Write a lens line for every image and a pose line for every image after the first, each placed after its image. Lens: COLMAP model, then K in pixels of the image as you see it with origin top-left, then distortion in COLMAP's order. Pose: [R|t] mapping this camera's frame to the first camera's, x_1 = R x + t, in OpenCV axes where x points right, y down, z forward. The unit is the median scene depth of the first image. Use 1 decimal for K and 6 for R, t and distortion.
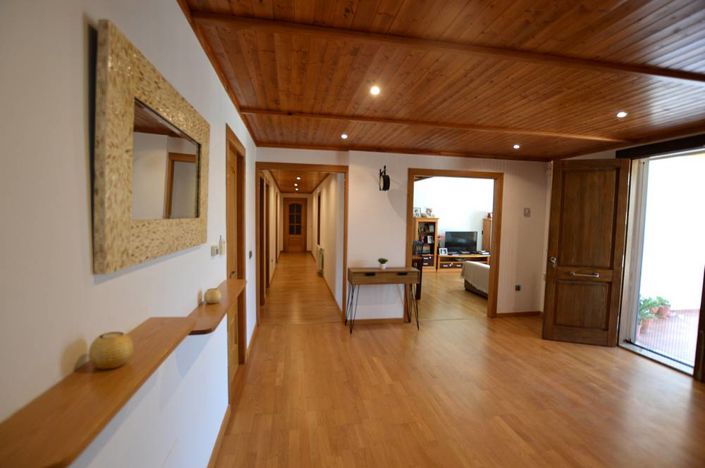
lens RADIAL K [[320.5, 0, 352.5], [0, 320.5, 234.0], [0, 0, 1]] dist [-0.013114, 0.000499]
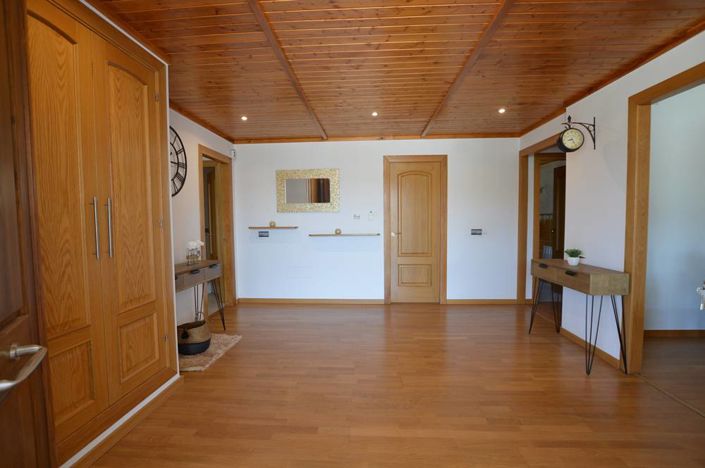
lens RADIAL K [[320.5, 0, 352.5], [0, 320.5, 234.0], [0, 0, 1]] dist [-0.013114, 0.000499]
pose [[-0.253908, 0.027516, -0.966837, 1.253927], [-0.062087, 0.997070, 0.044681, 0.058225], [0.965234, 0.071373, -0.251456, 1.022187]]
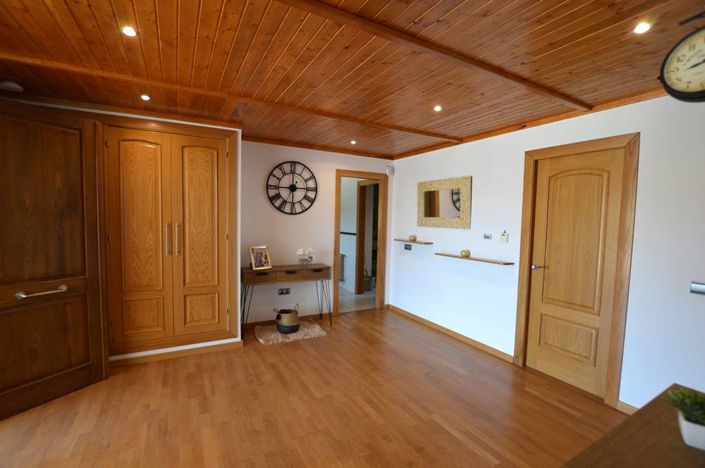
lens RADIAL K [[319.2, 0, 352.5], [0, 319.2, 234.0], [0, 0, 1]] dist [-0.013691, 0.000141]
pose [[-0.952449, -0.024110, -0.303742, 0.562537], [-0.061272, 0.991656, 0.113418, -0.072515], [0.298473, 0.126635, -0.945979, 1.620830]]
